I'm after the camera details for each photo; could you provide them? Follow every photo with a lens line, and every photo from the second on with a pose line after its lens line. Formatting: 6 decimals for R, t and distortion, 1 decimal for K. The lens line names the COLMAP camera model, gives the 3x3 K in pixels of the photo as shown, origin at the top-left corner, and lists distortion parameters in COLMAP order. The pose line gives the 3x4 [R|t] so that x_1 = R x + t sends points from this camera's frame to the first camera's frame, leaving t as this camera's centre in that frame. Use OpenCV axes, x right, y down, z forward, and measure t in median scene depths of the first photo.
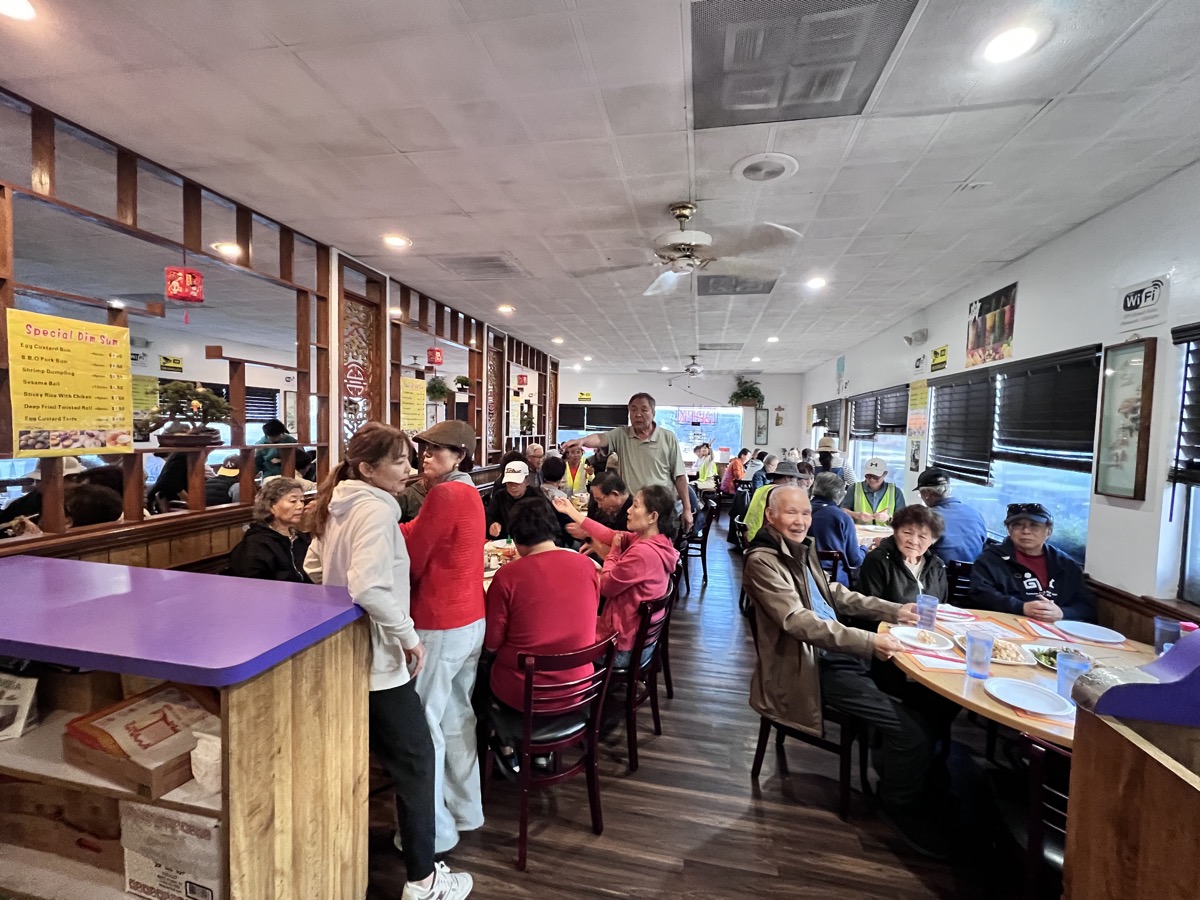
lens RADIAL K [[492.5, 0, 600.0], [0, 492.5, 450.0], [0, 0, 1]] dist [0.000070, -0.000009]
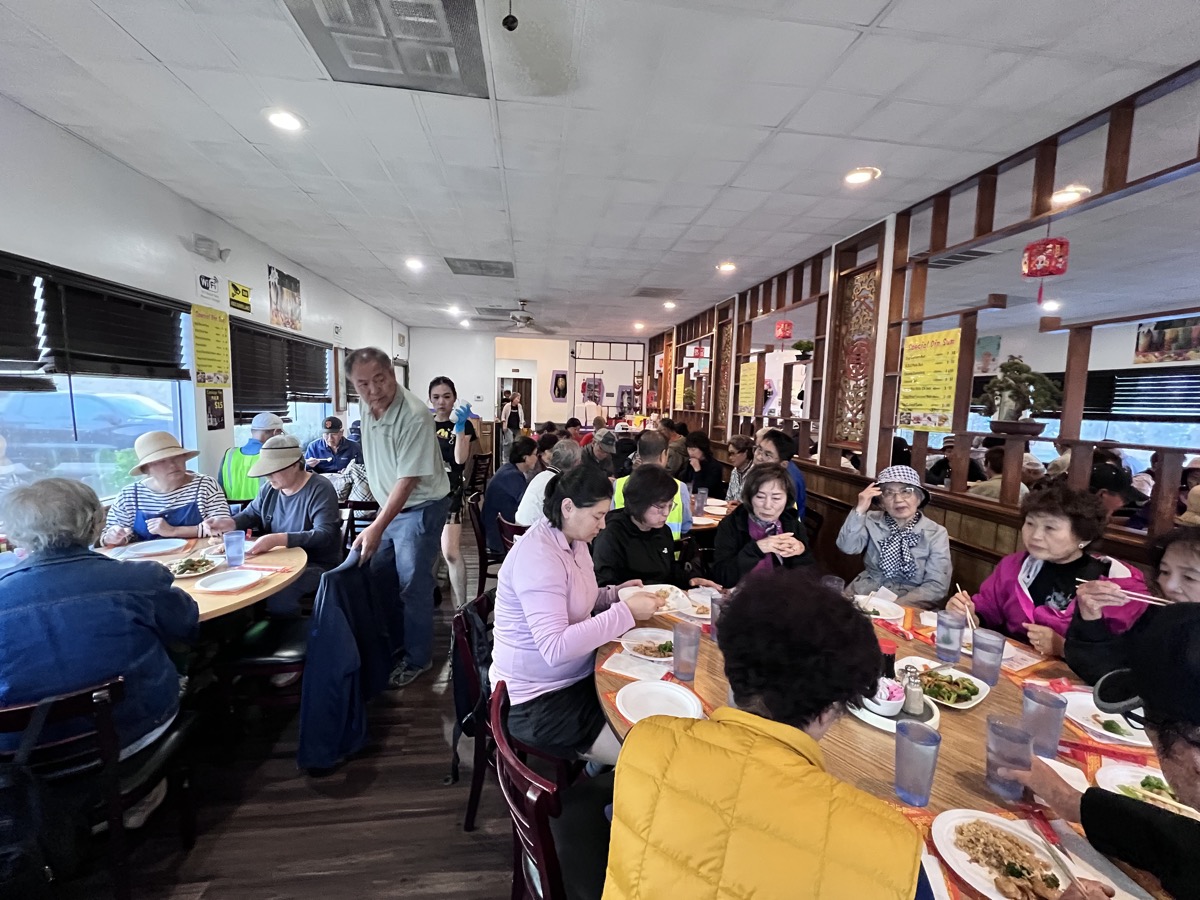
lens RADIAL K [[492.5, 0, 600.0], [0, 492.5, 450.0], [0, 0, 1]] dist [0.000070, -0.000009]
pose [[-0.944715, -0.021040, -0.327218, 0.377323], [-0.070354, 0.987704, 0.139609, -0.084148], [0.320257, 0.154912, -0.934579, 2.345658]]
